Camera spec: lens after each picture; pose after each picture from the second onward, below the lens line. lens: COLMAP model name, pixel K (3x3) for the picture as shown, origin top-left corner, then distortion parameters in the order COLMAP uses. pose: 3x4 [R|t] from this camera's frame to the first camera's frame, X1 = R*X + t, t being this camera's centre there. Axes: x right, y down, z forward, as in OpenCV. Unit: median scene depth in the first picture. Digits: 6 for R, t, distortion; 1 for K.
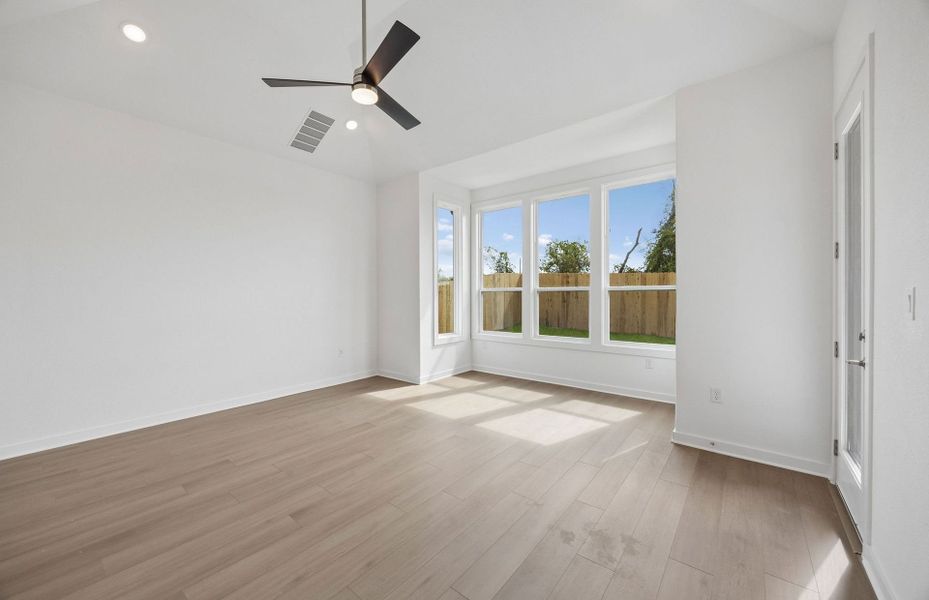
lens RADIAL K [[354.2, 0, 455.2], [0, 354.2, 292.3], [0, 0, 1]] dist [-0.003144, -0.000037]
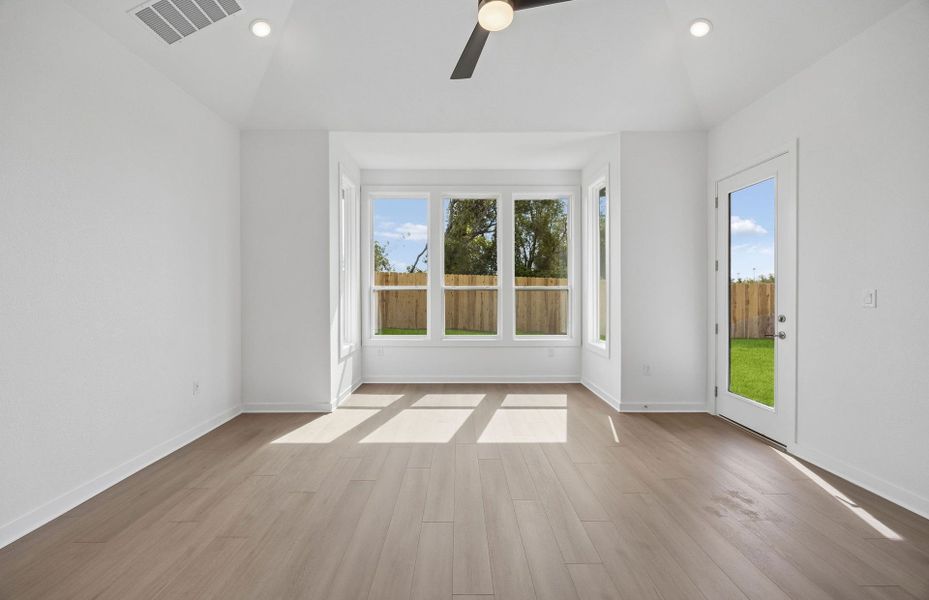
lens RADIAL K [[354.2, 0, 459.9], [0, 354.2, 292.7], [0, 0, 1]] dist [-0.003144, -0.000037]
pose [[0.768108, 0.002801, 0.640314, -0.337218], [-0.005499, 0.999982, 0.002222, 0.001424], [-0.640297, -0.005228, 0.768110, 0.219185]]
